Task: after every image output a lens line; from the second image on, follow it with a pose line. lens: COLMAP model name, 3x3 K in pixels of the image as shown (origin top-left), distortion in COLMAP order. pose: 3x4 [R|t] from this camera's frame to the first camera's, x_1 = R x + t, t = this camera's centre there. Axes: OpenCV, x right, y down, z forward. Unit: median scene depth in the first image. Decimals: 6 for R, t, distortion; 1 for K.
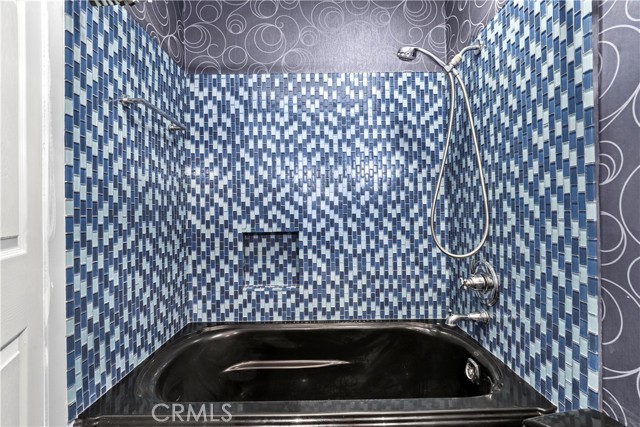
lens RADIAL K [[291.4, 0, 321.5], [0, 291.4, 212.2], [0, 0, 1]] dist [0.011985, -0.000166]
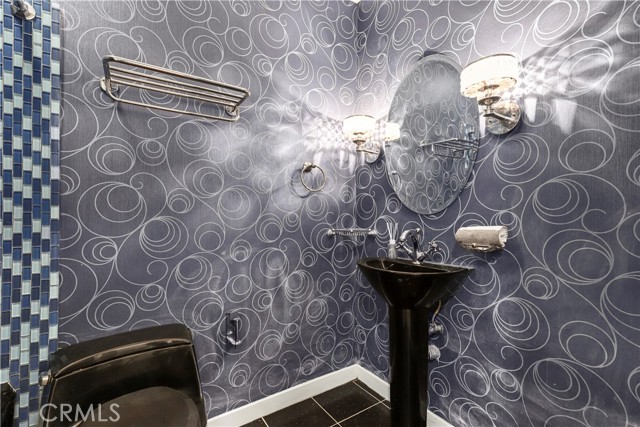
lens RADIAL K [[291.4, 0, 321.5], [0, 291.4, 212.2], [0, 0, 1]] dist [0.011985, -0.000166]
pose [[-0.522323, 0.016349, 0.852591, -0.939085], [0.002657, 0.999843, -0.017545, 0.022265], [-0.852744, -0.006898, -0.522284, 0.626483]]
